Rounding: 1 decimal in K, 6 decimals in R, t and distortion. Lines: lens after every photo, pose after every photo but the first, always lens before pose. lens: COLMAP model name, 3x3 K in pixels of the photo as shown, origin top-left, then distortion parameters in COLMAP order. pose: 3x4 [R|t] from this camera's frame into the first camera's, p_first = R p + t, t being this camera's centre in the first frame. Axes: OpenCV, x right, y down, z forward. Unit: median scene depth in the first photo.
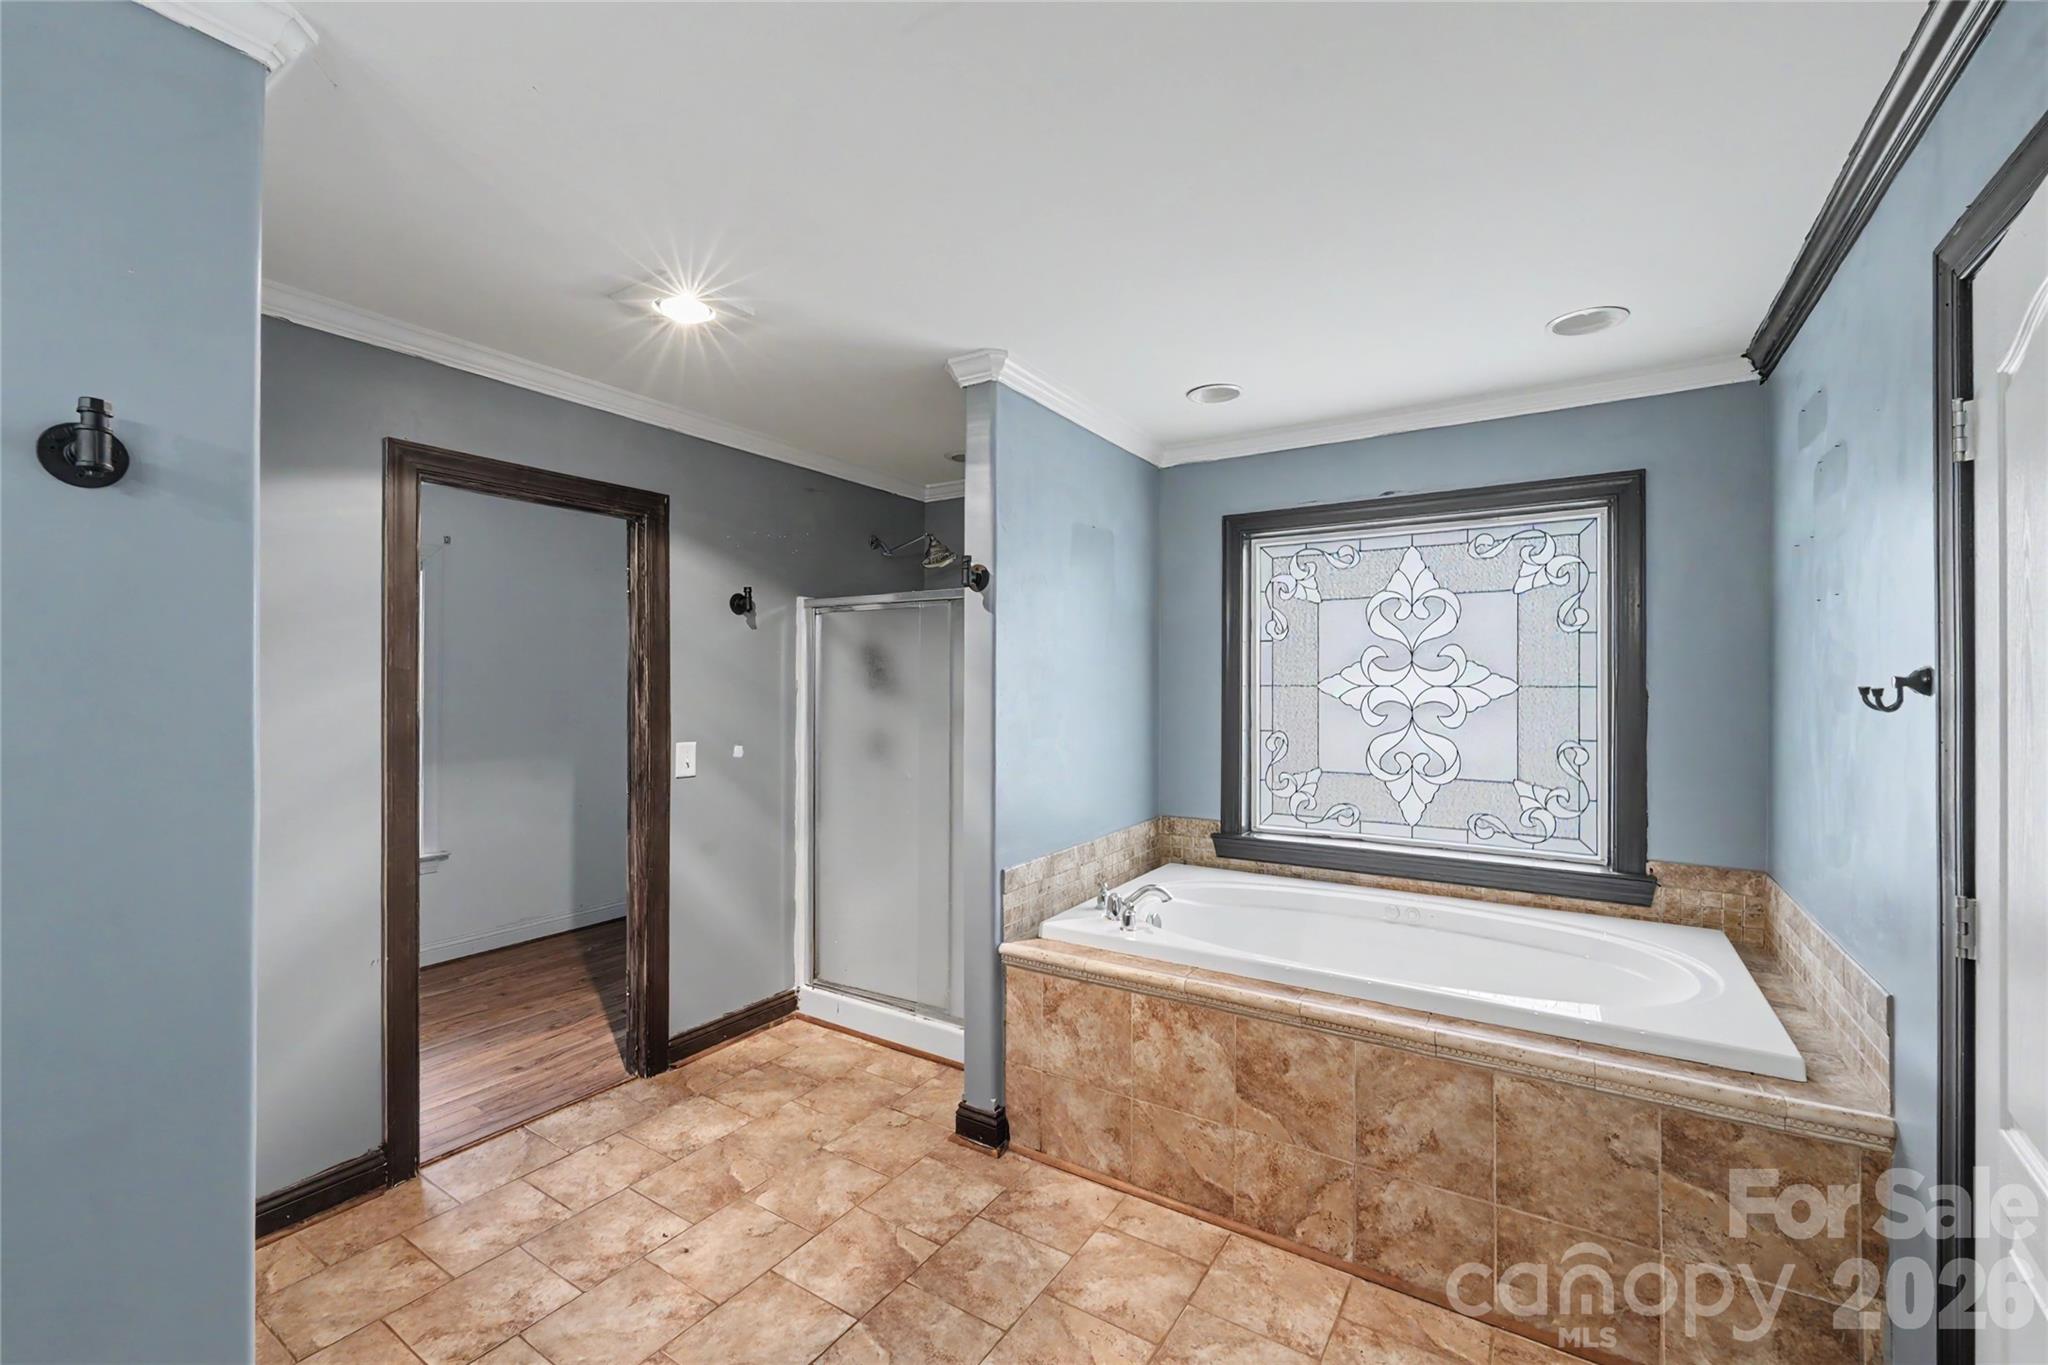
lens RADIAL K [[839.0, 0, 1021.2], [0, 839.0, 675.1], [0, 0, 1]] dist [0.000098, -0.000225]
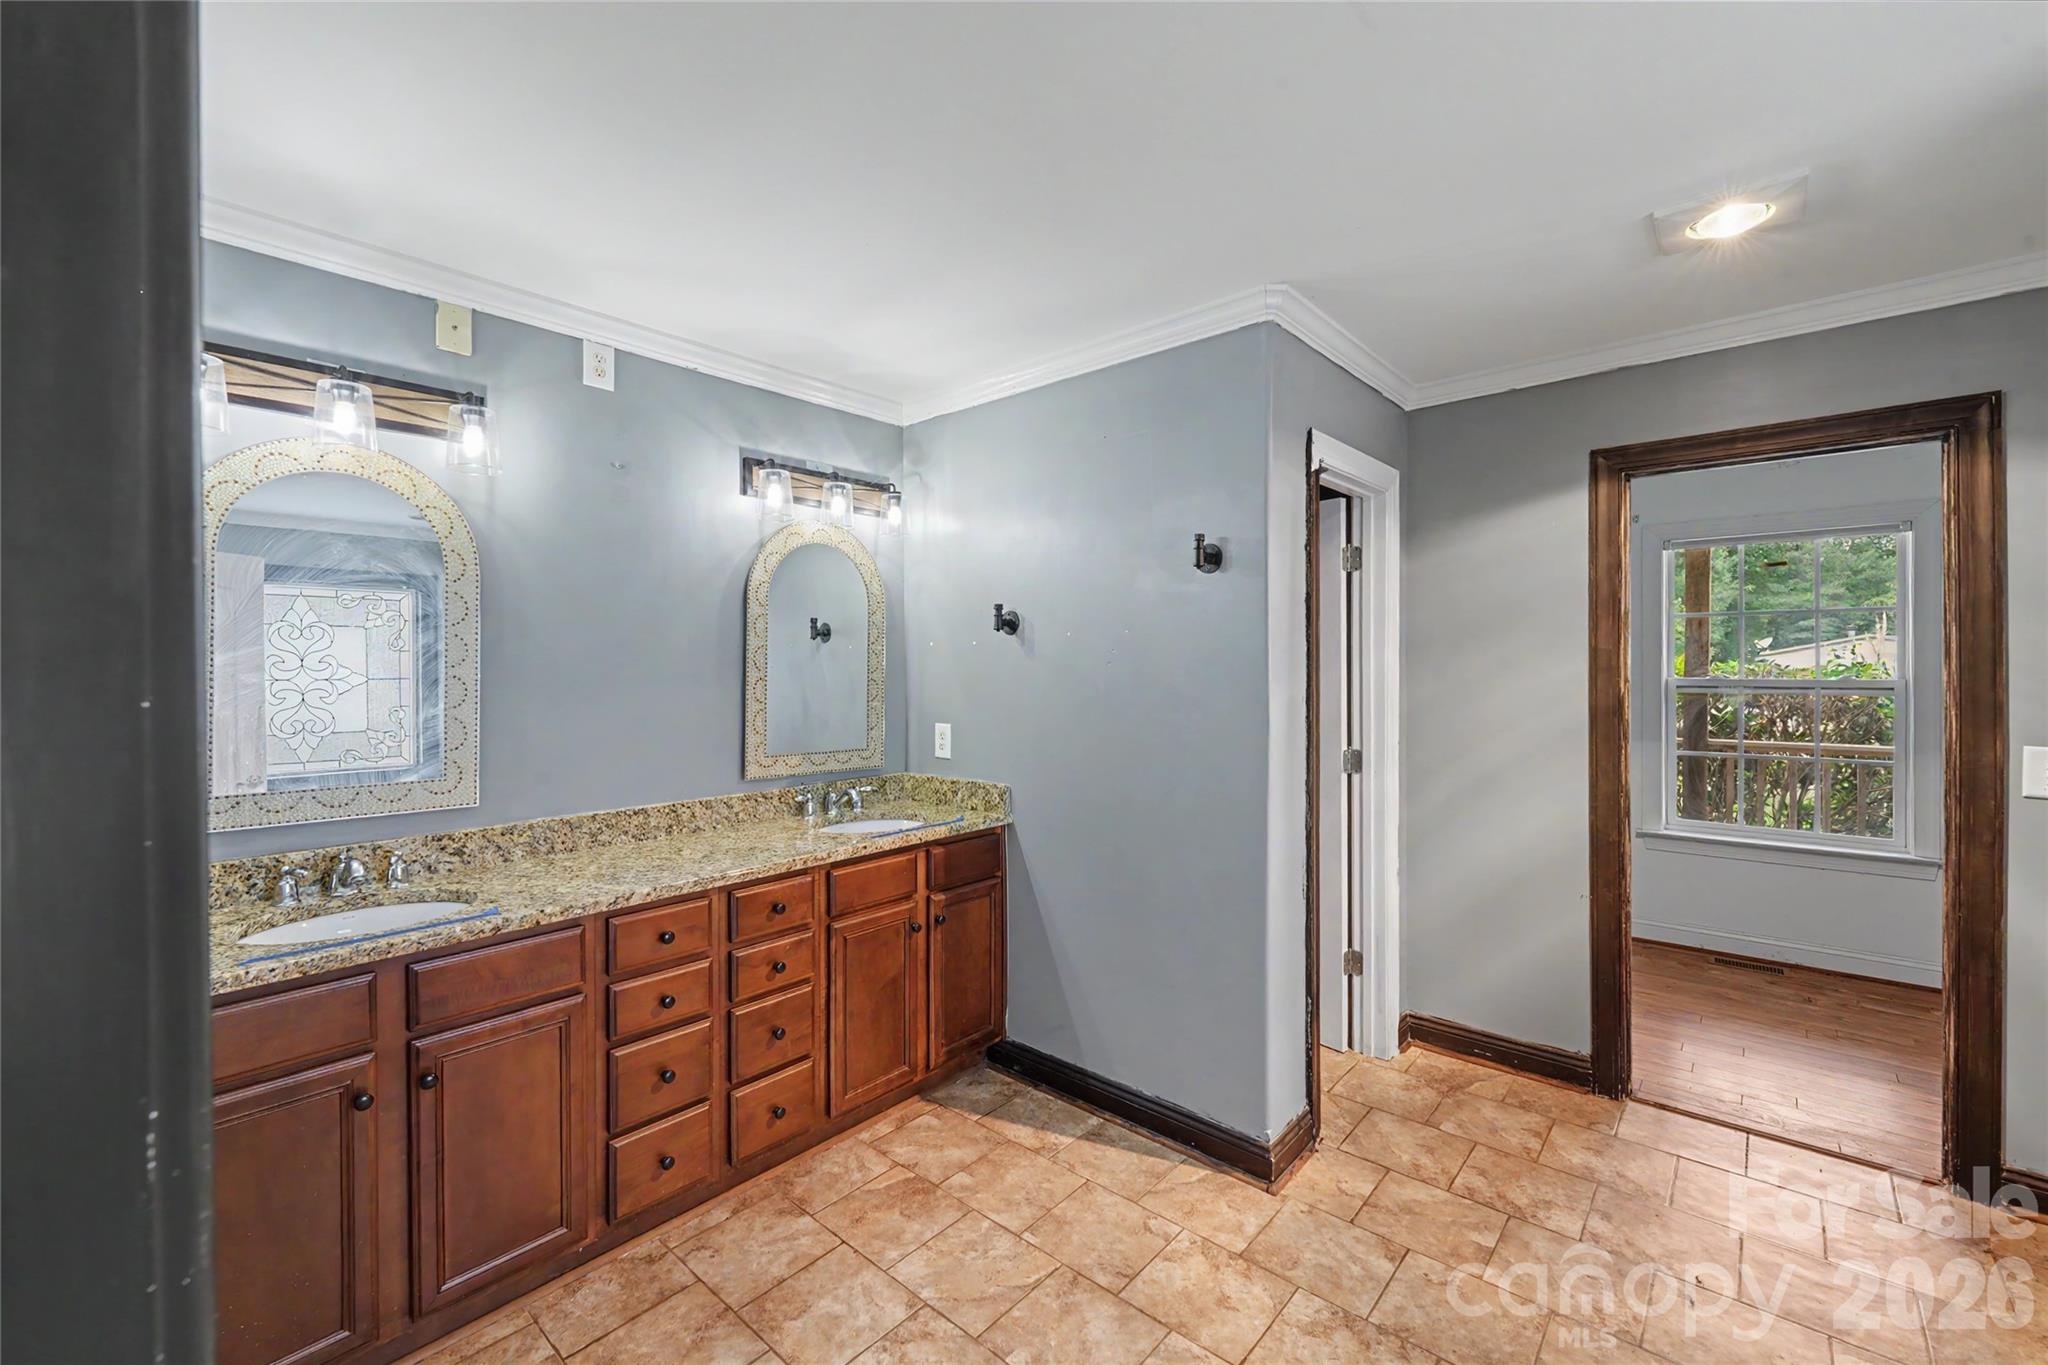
lens RADIAL K [[839.0, 0, 1037.5], [0, 839.0, 676.2], [0, 0, 1]] dist [0.000098, -0.000225]
pose [[-0.134212, 0.008622, -0.990915, 0.535786], [0.008418, 0.999936, 0.007561, 0.015669], [0.990917, -0.007326, -0.134276, 0.423698]]
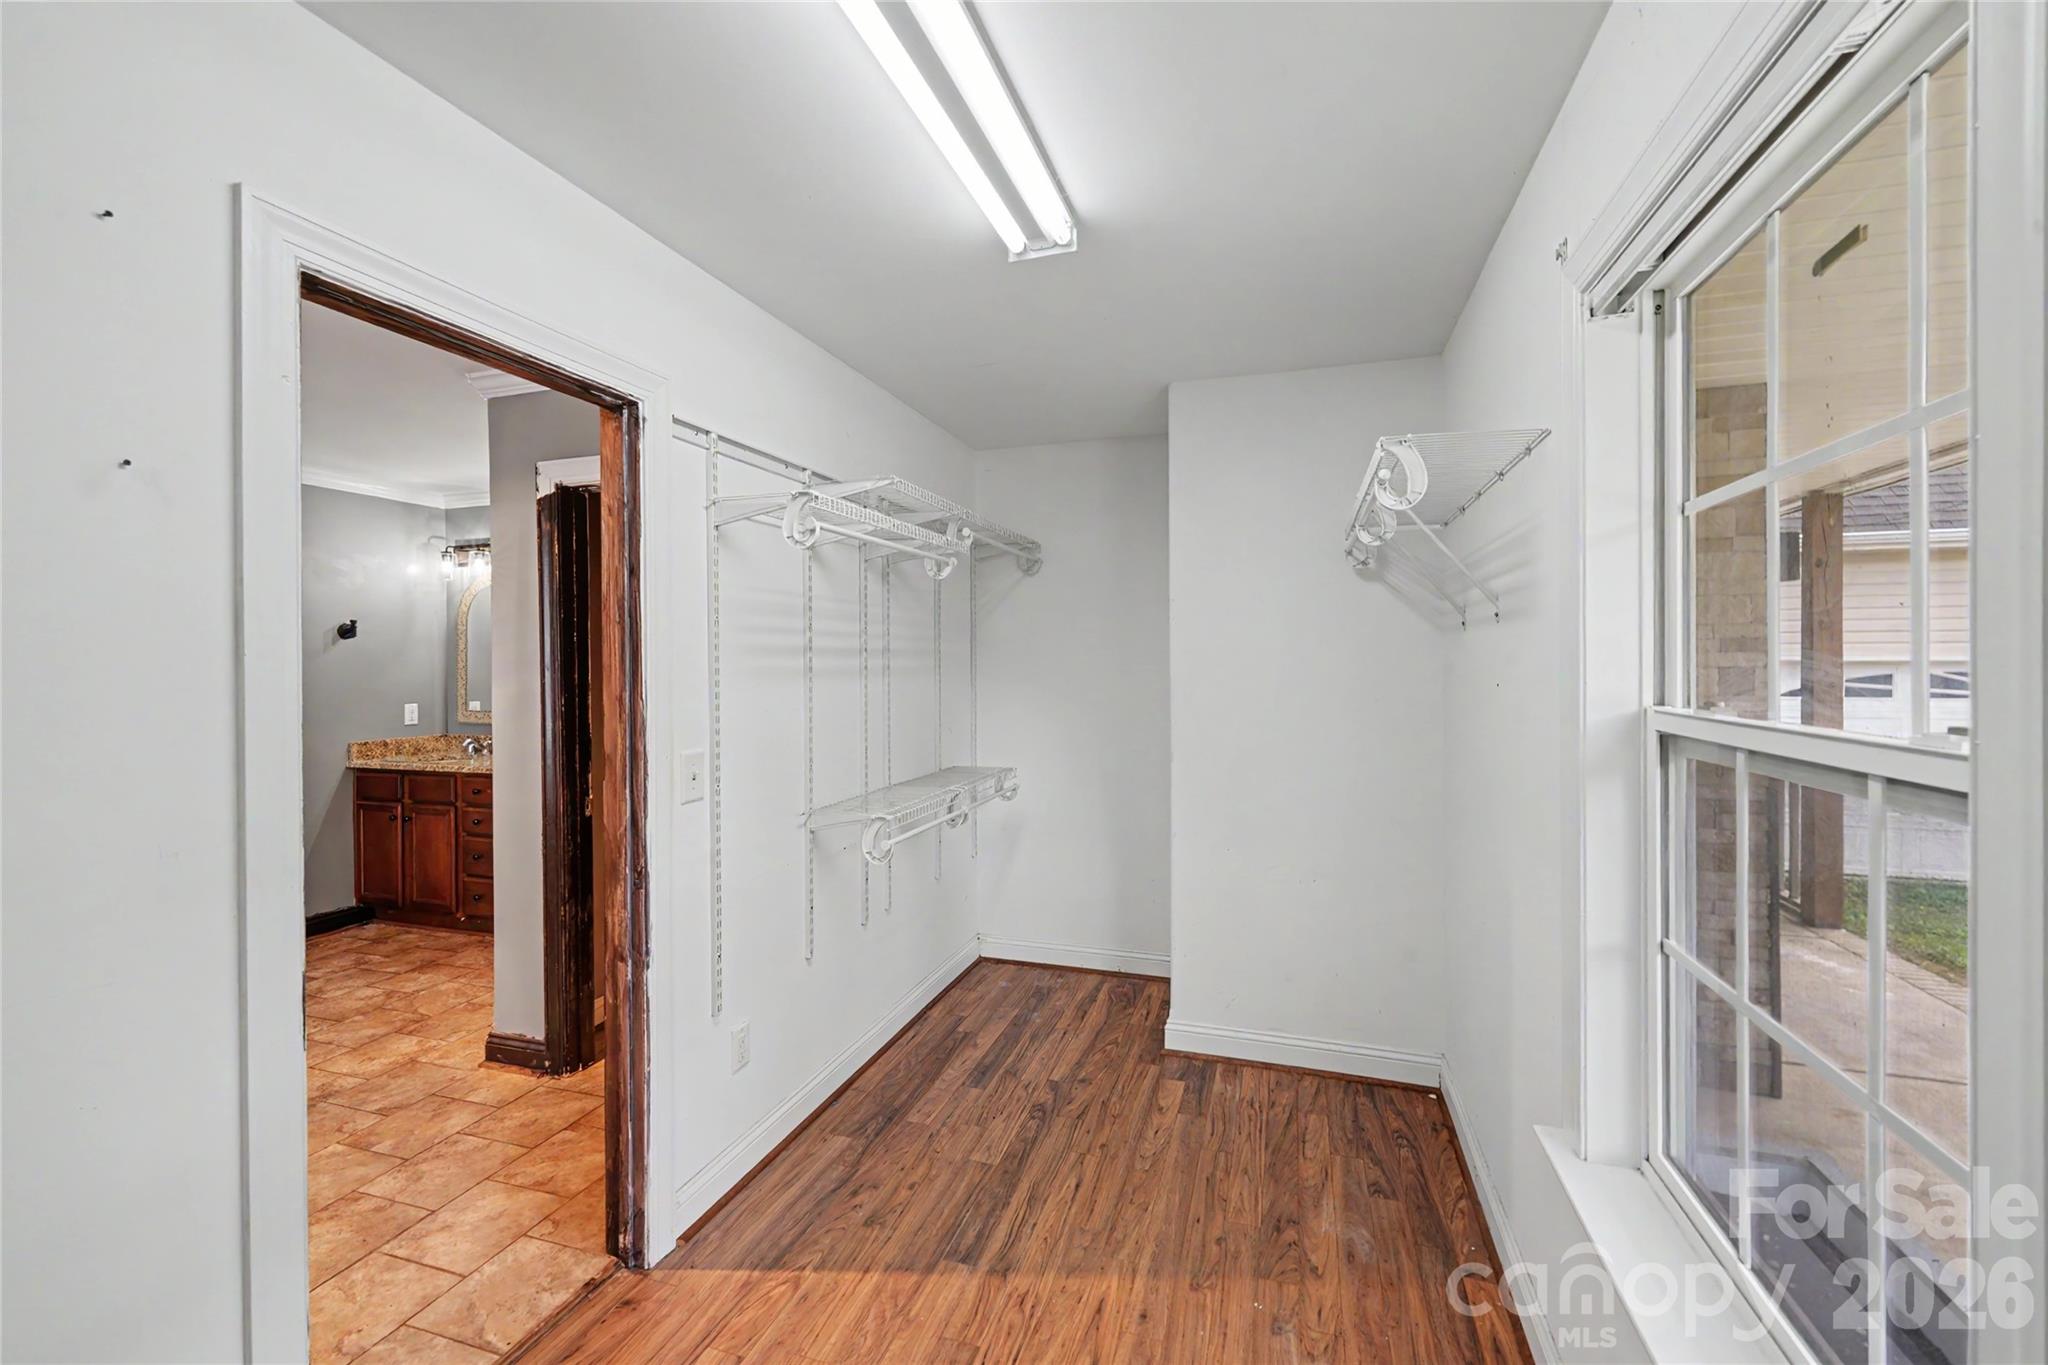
lens RADIAL K [[839.0, 0, 1039.6], [0, 839.0, 673.2], [0, 0, 1]] dist [0.000098, -0.000225]
pose [[-0.961754, 0.009159, -0.273760, -1.007992], [0.008692, 0.999958, 0.002920, 0.012999], [0.273775, 0.000428, -0.961794, 2.134270]]
